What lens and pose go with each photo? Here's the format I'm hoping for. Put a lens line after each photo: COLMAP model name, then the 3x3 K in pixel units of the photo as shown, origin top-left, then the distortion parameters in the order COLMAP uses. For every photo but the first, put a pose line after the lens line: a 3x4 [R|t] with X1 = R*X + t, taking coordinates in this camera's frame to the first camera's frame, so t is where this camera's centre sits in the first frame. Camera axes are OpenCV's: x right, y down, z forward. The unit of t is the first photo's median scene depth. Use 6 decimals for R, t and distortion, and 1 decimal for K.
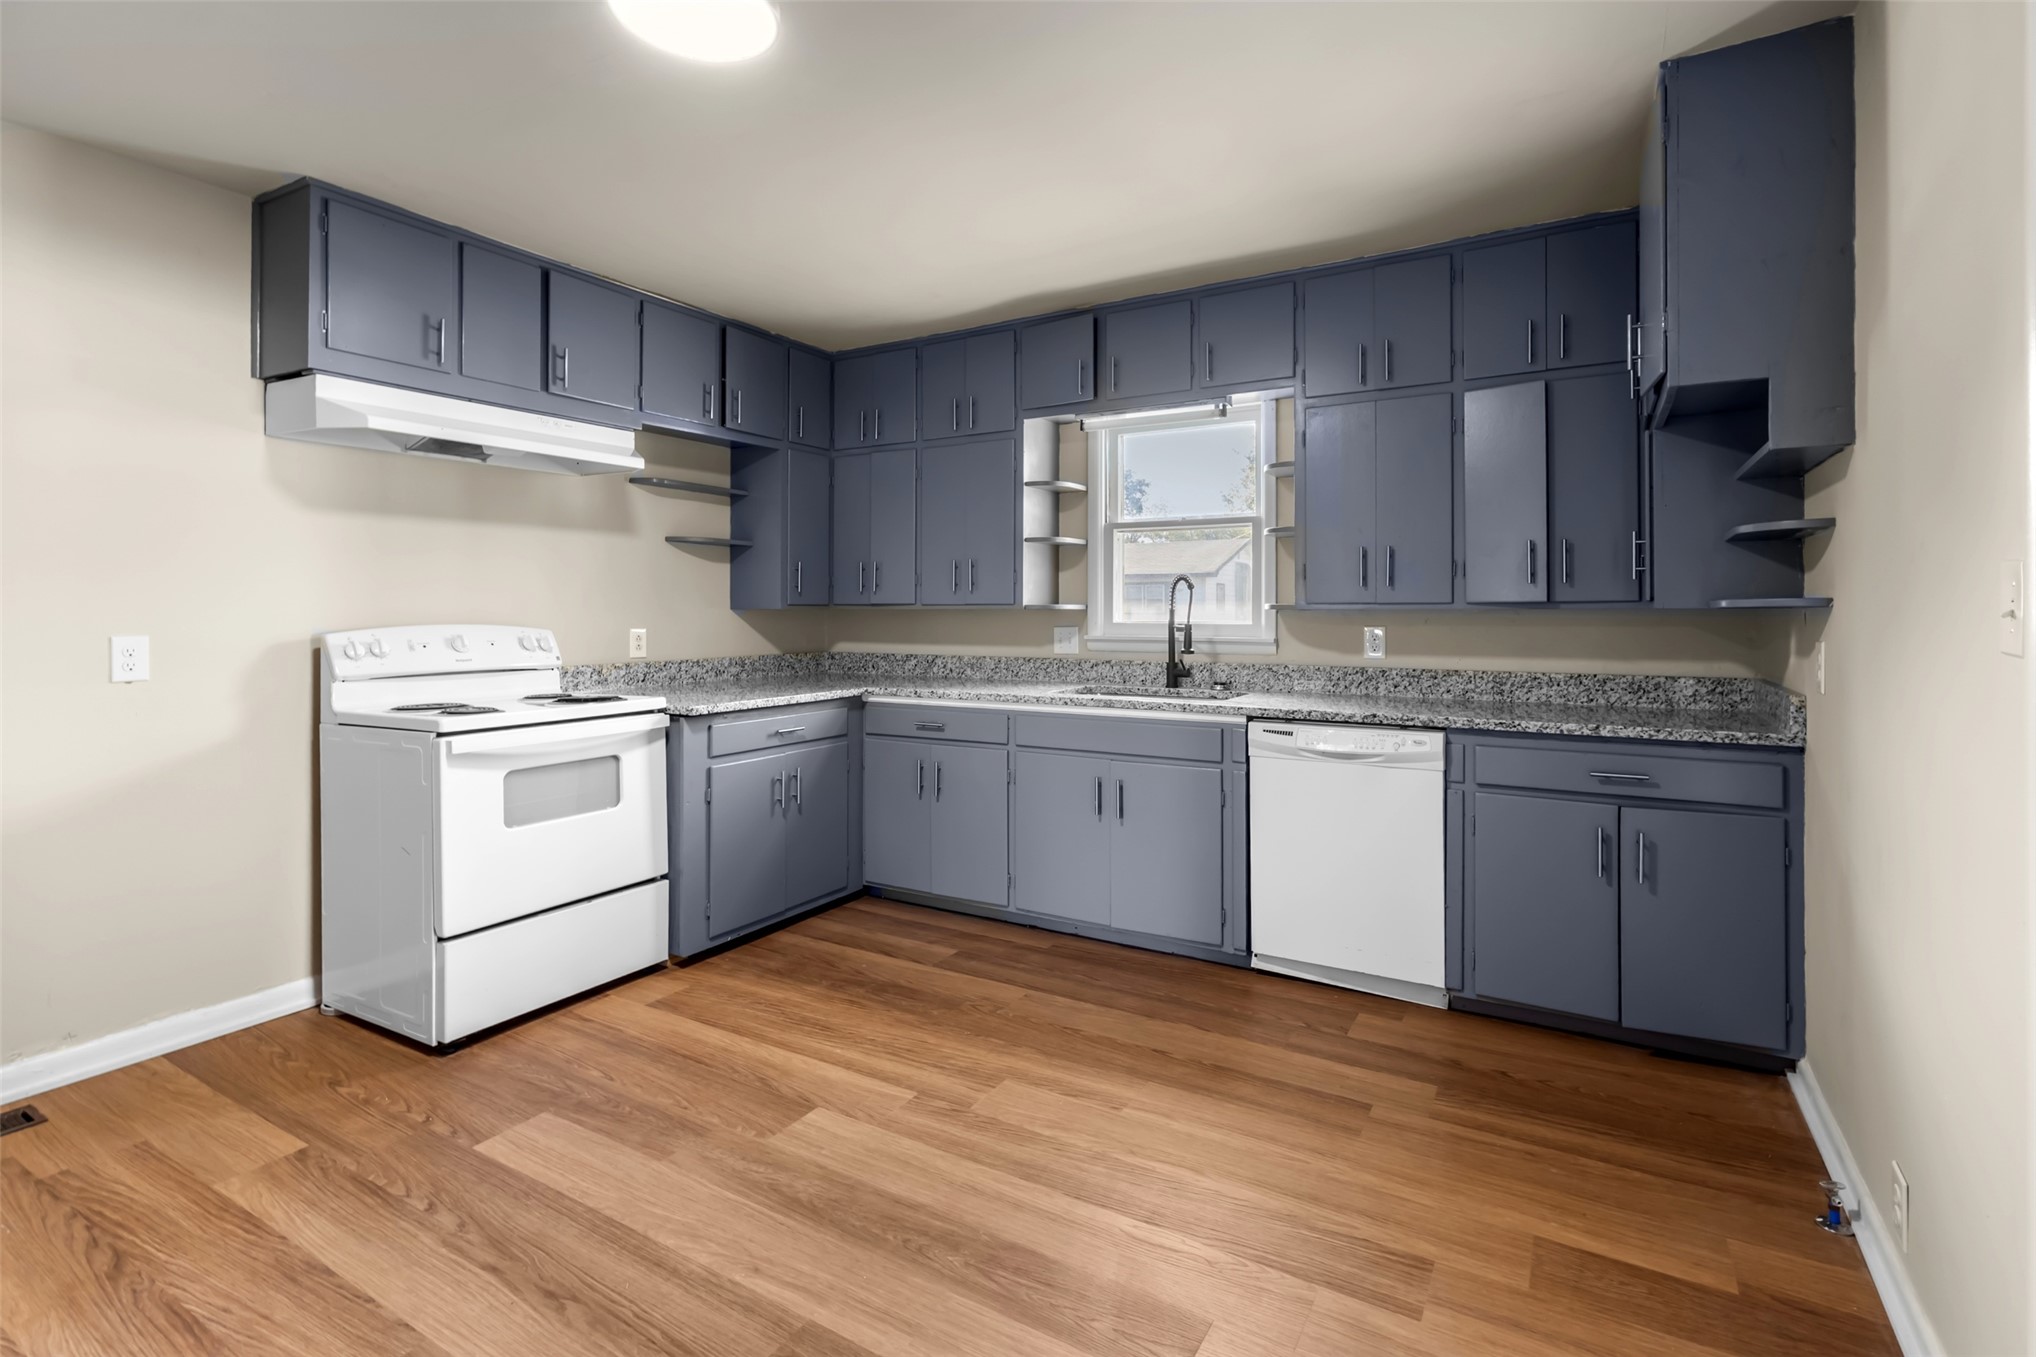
lens RADIAL K [[960.7, 0, 1007.0], [0, 960.7, 606.4], [0, 0, 1]] dist [-0.000564, 0.001271]
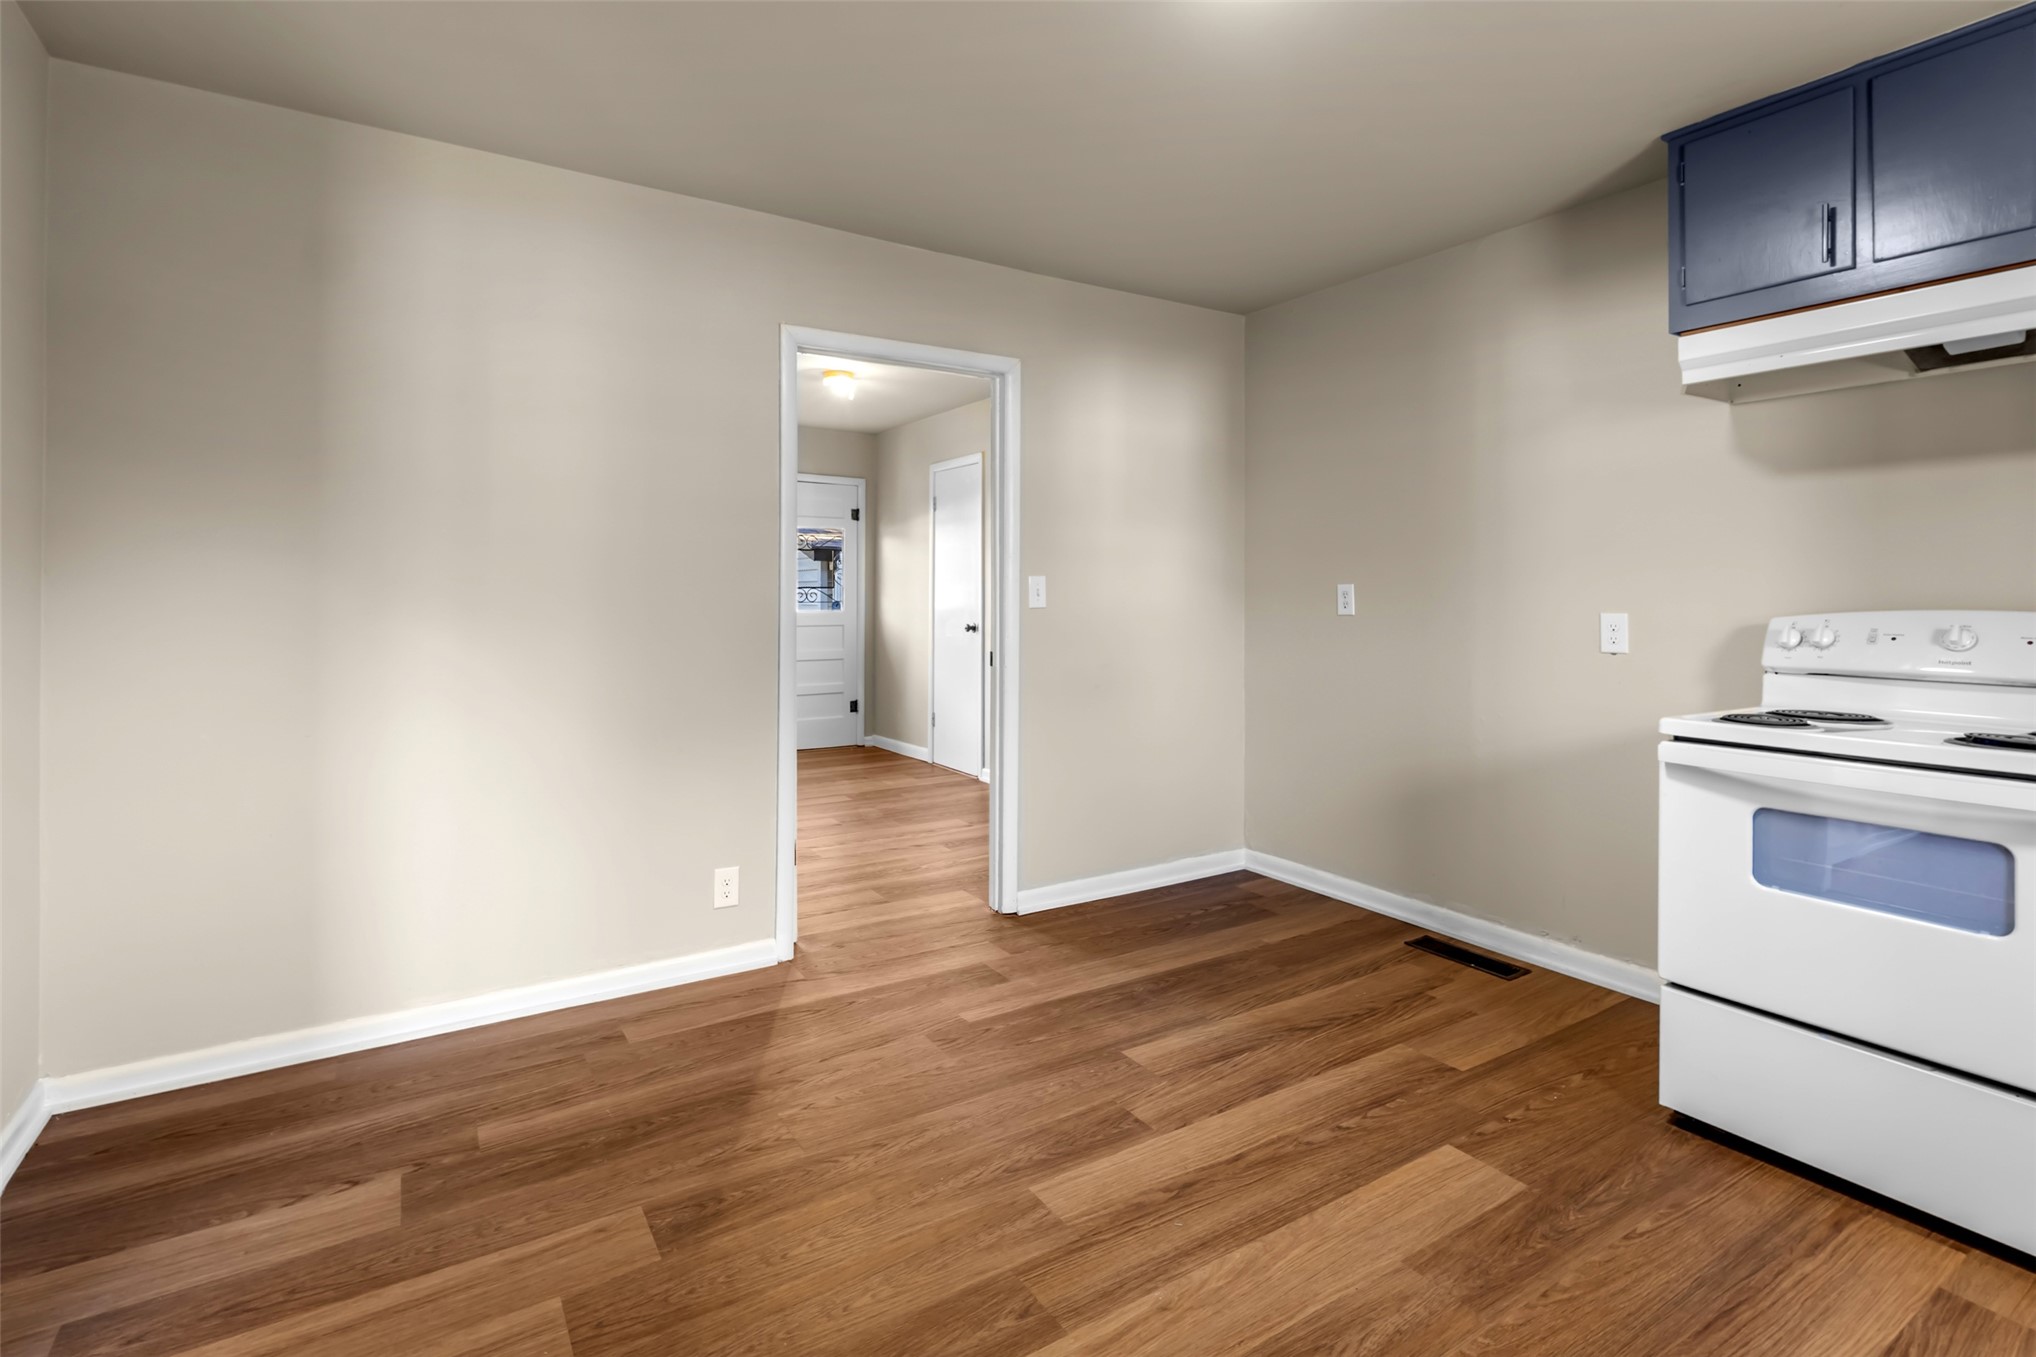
lens RADIAL K [[960.7, 0, 1010.3], [0, 960.7, 600.3], [0, 0, 1]] dist [-0.000564, 0.001271]
pose [[-0.447477, 0.005717, -0.894277, 0.377832], [0.003729, 0.999983, 0.004527, 0.007099], [0.894288, -0.001309, -0.447490, 0.781563]]
